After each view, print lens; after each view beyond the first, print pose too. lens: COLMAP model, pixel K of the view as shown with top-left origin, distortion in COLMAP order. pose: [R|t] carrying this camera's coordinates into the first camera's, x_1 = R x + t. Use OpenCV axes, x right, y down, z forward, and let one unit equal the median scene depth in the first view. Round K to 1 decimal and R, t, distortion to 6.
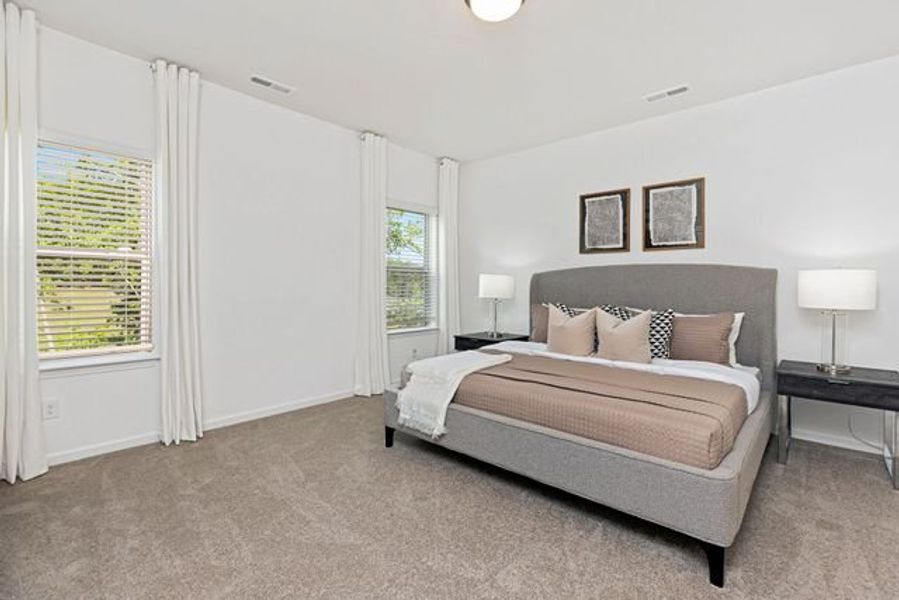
lens RADIAL K [[412.2, 0, 447.3], [0, 412.2, 293.1], [0, 0, 1]] dist [-0.003177, -0.000732]
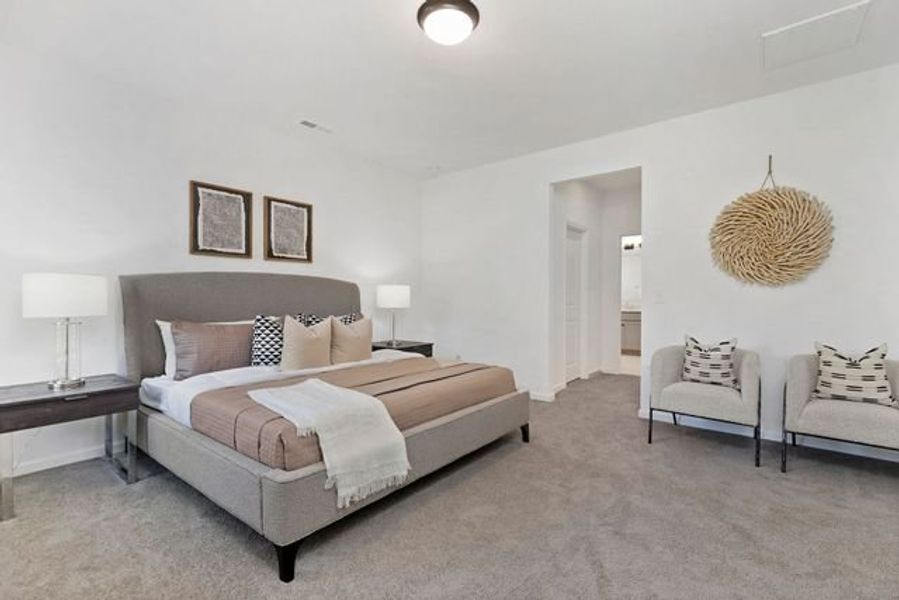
lens RADIAL K [[412.2, 0, 447.5], [0, 412.2, 297.0], [0, 0, 1]] dist [-0.003177, -0.000732]
pose [[-0.066711, -0.008353, 0.997737, -0.561248], [0.014508, 0.999851, 0.009341, -0.014884], [-0.997667, 0.015098, -0.066580, 0.631528]]
